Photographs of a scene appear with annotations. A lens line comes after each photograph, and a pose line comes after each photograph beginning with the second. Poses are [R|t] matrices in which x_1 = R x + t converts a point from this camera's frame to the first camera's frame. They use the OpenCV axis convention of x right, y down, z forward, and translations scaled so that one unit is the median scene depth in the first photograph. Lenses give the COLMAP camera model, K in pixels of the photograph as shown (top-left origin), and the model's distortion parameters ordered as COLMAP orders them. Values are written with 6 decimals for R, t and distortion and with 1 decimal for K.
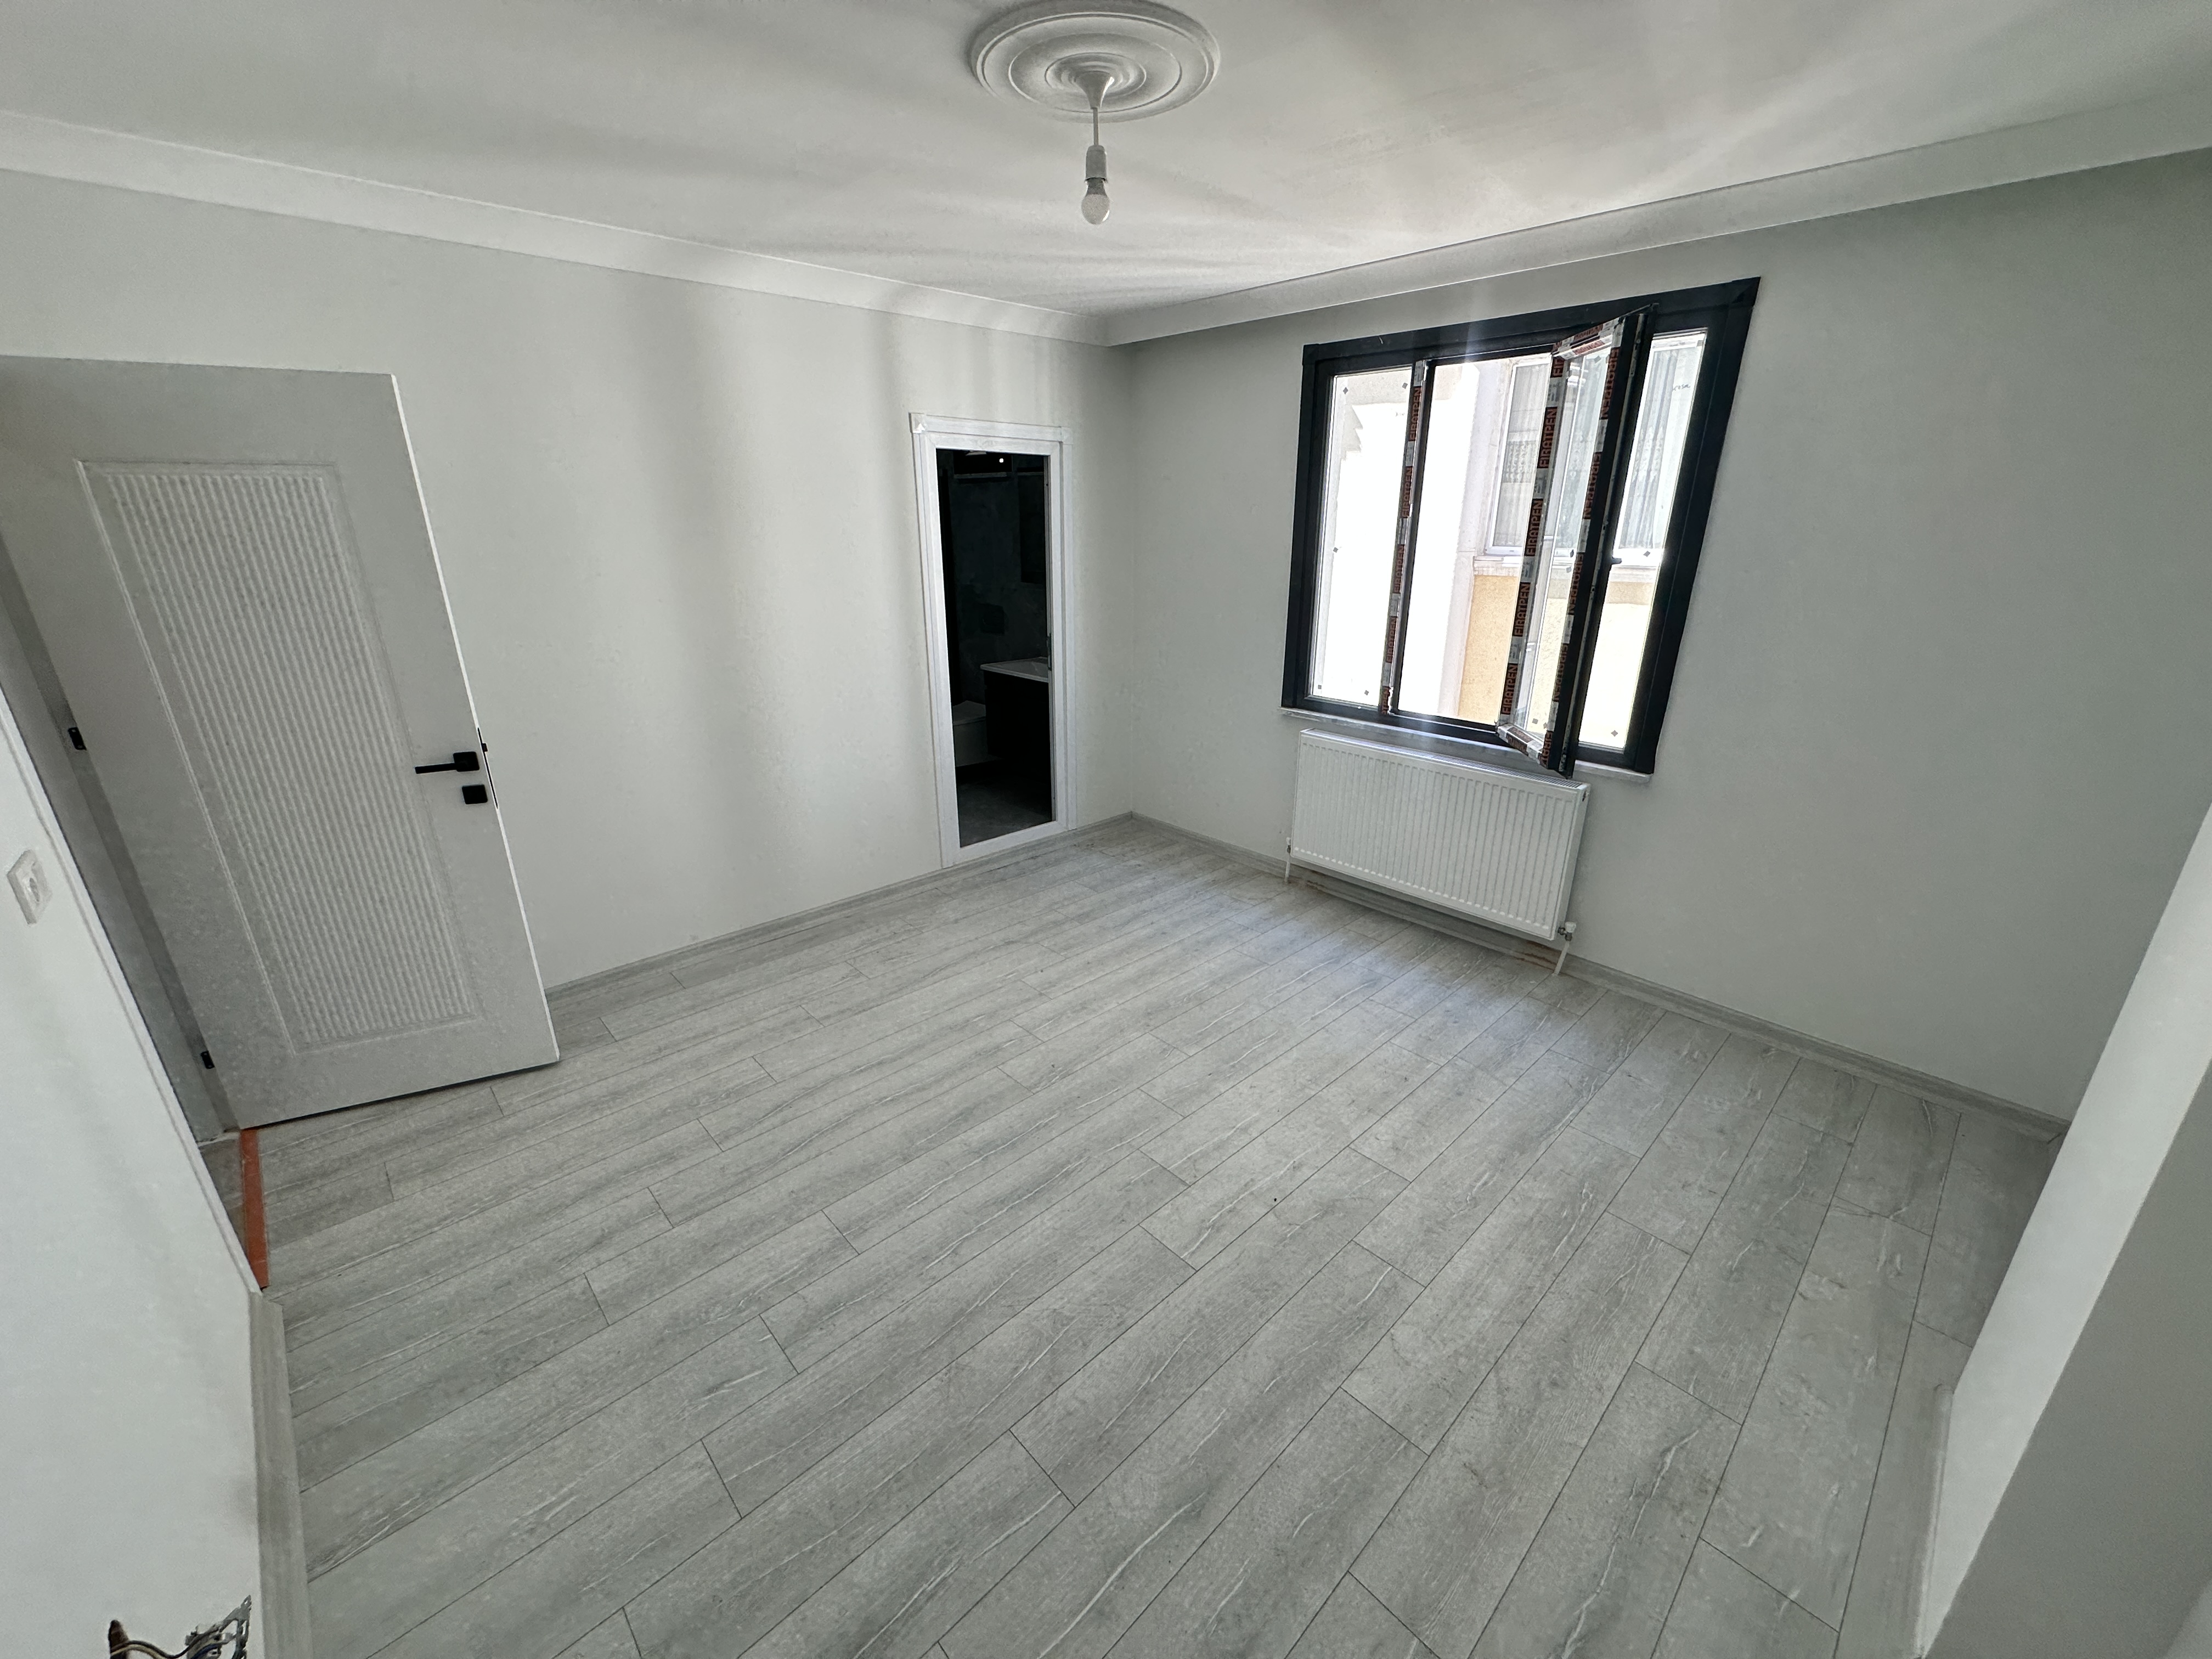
lens RADIAL K [[882.6, 0, 1103.9], [0, 882.6, 825.6], [0, 0, 1]] dist [0.001226, -0.000665]
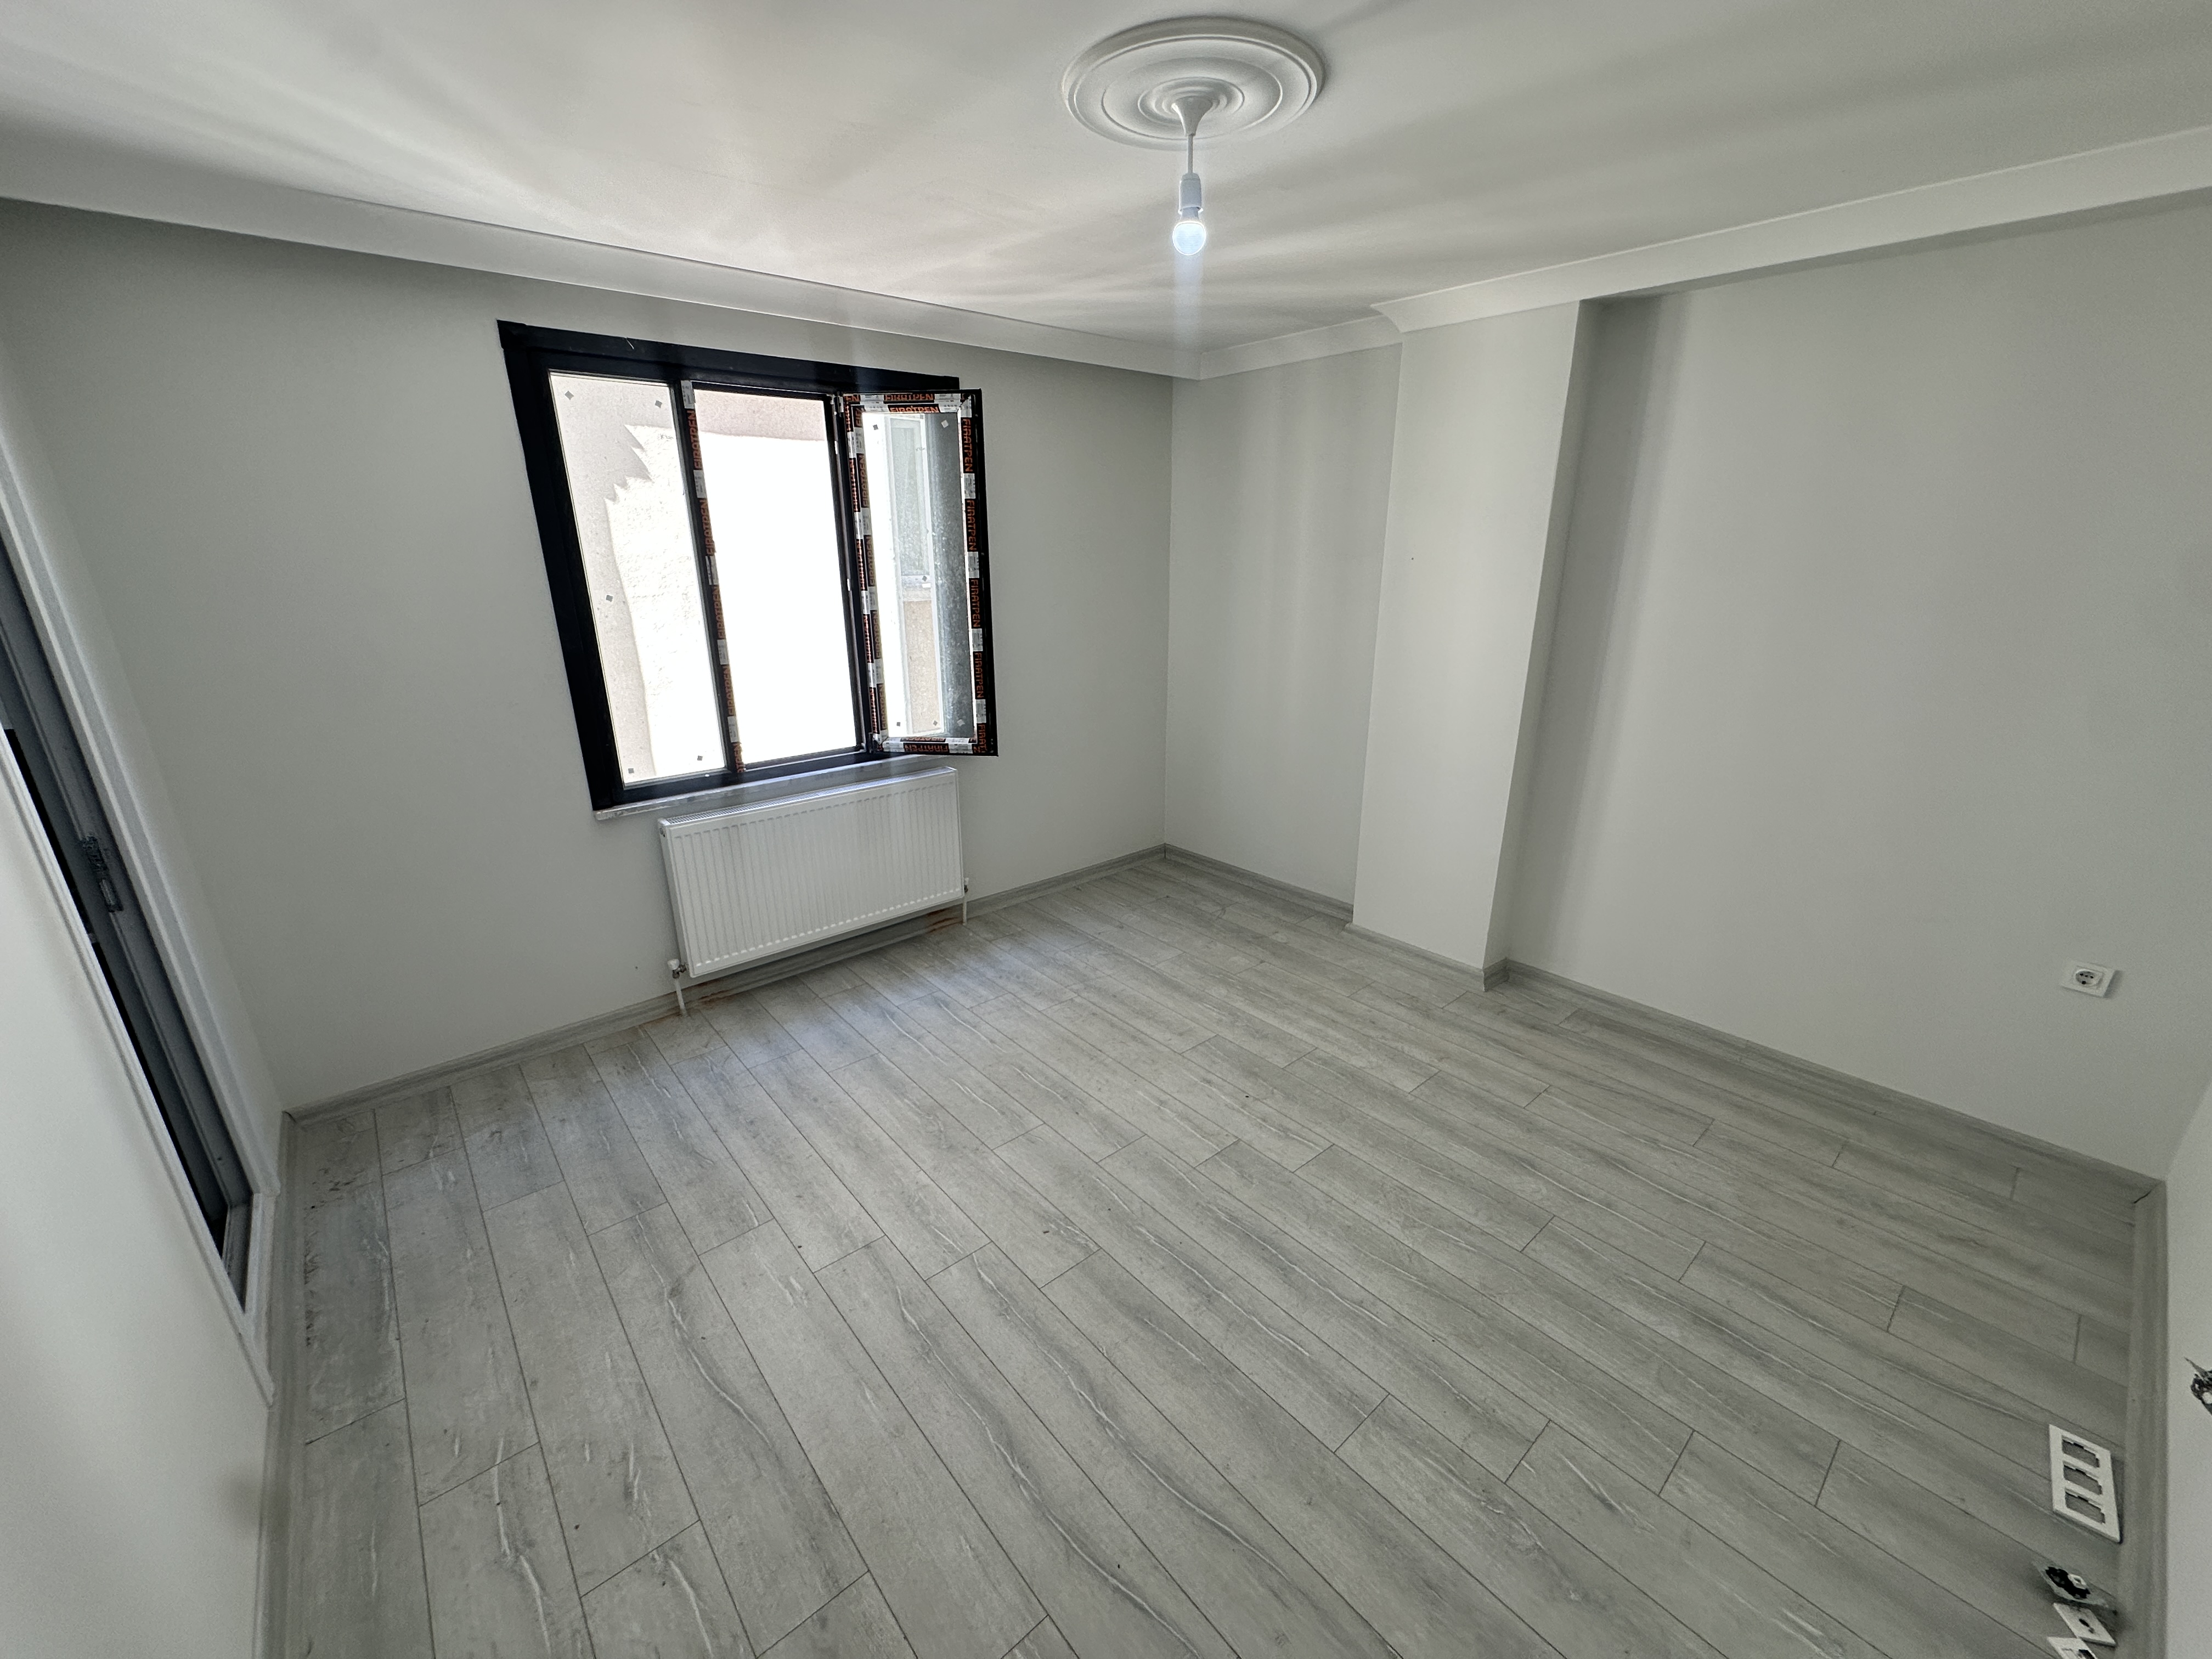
lens RADIAL K [[882.6, 0, 1098.6], [0, 882.6, 831.9], [0, 0, 1]] dist [0.001226, -0.000665]
pose [[0.048573, -0.316303, 0.947414, -0.669376], [0.340540, 0.896945, 0.281995, -0.253814], [-0.938974, 0.308935, 0.151281, 0.685647]]
